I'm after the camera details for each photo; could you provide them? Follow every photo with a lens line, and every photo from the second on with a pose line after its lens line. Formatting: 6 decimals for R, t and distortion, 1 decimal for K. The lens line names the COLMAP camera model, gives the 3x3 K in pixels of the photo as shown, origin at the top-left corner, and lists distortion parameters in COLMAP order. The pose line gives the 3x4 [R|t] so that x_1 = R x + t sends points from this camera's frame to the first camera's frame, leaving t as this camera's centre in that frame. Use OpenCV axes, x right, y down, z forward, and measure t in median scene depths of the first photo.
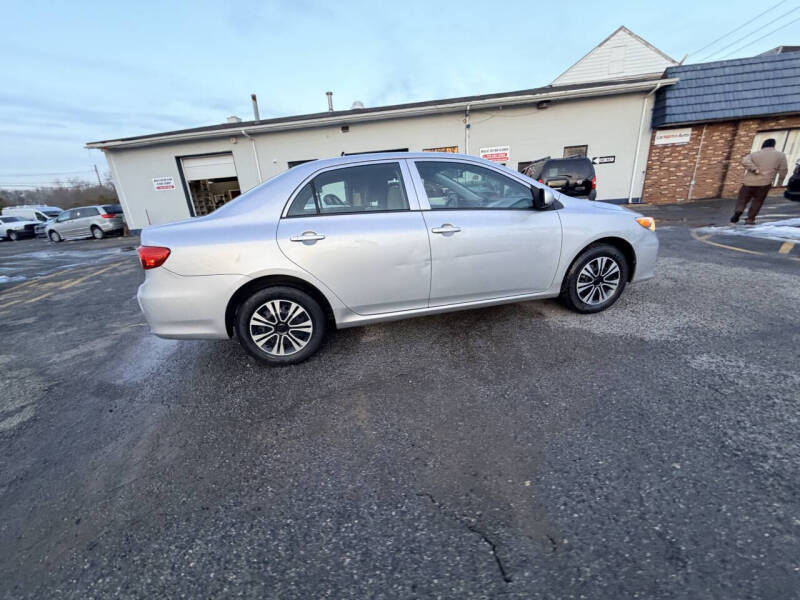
lens RADIAL K [[316.7, 0, 400.0], [0, 316.7, 300.0], [0, 0, 1]] dist [-0.000143, -0.000209]
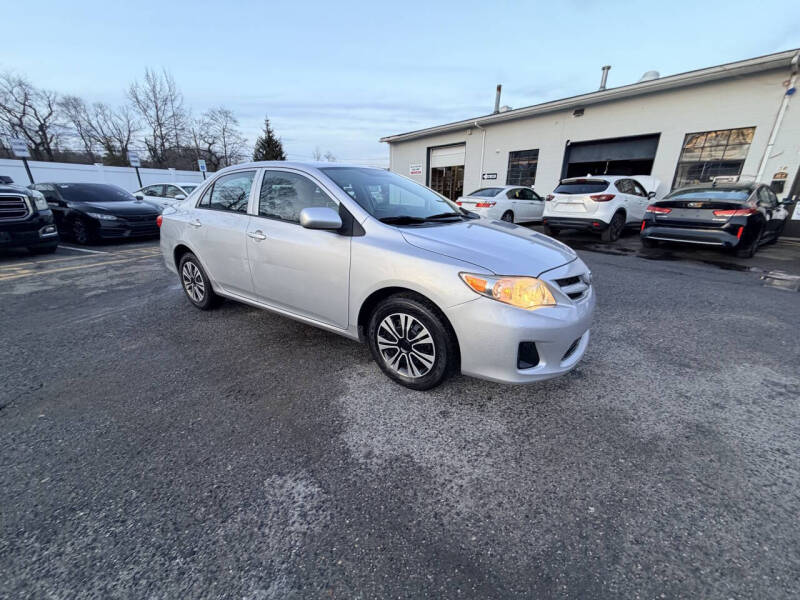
lens RADIAL K [[316.2, 0, 399.4], [0, 316.2, 300.7], [0, 0, 1]] dist [0.000266, -0.000358]
pose [[0.692710, 0.305685, -0.653230, 1.021832], [-0.279782, 0.948702, 0.147262, -0.249786], [0.664736, 0.080752, 0.742701, 0.440082]]
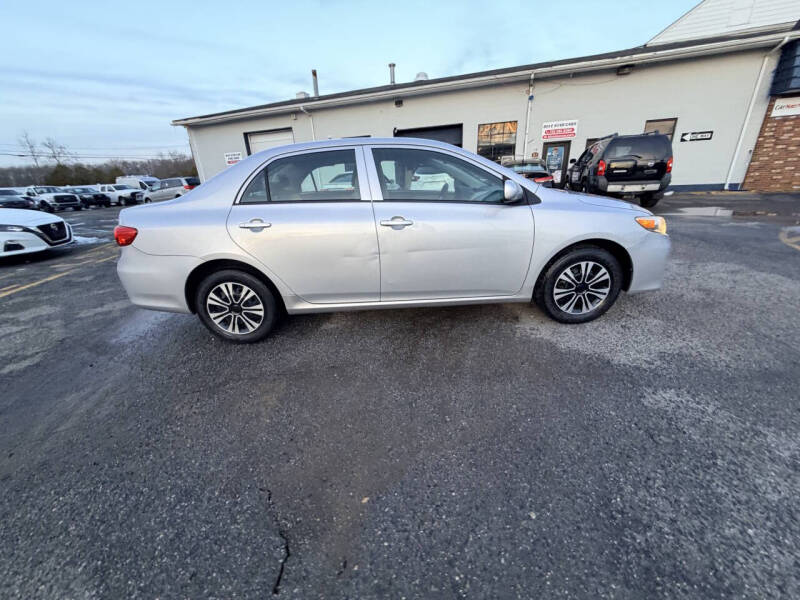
lens RADIAL K [[316.2, 0, 399.4], [0, 316.2, 300.7], [0, 0, 1]] dist [0.000266, -0.000358]
pose [[0.980040, 0.091875, -0.176298, 0.280960], [-0.079595, 0.993963, 0.075519, -0.050278], [0.182172, -0.059980, 0.981436, 0.046373]]
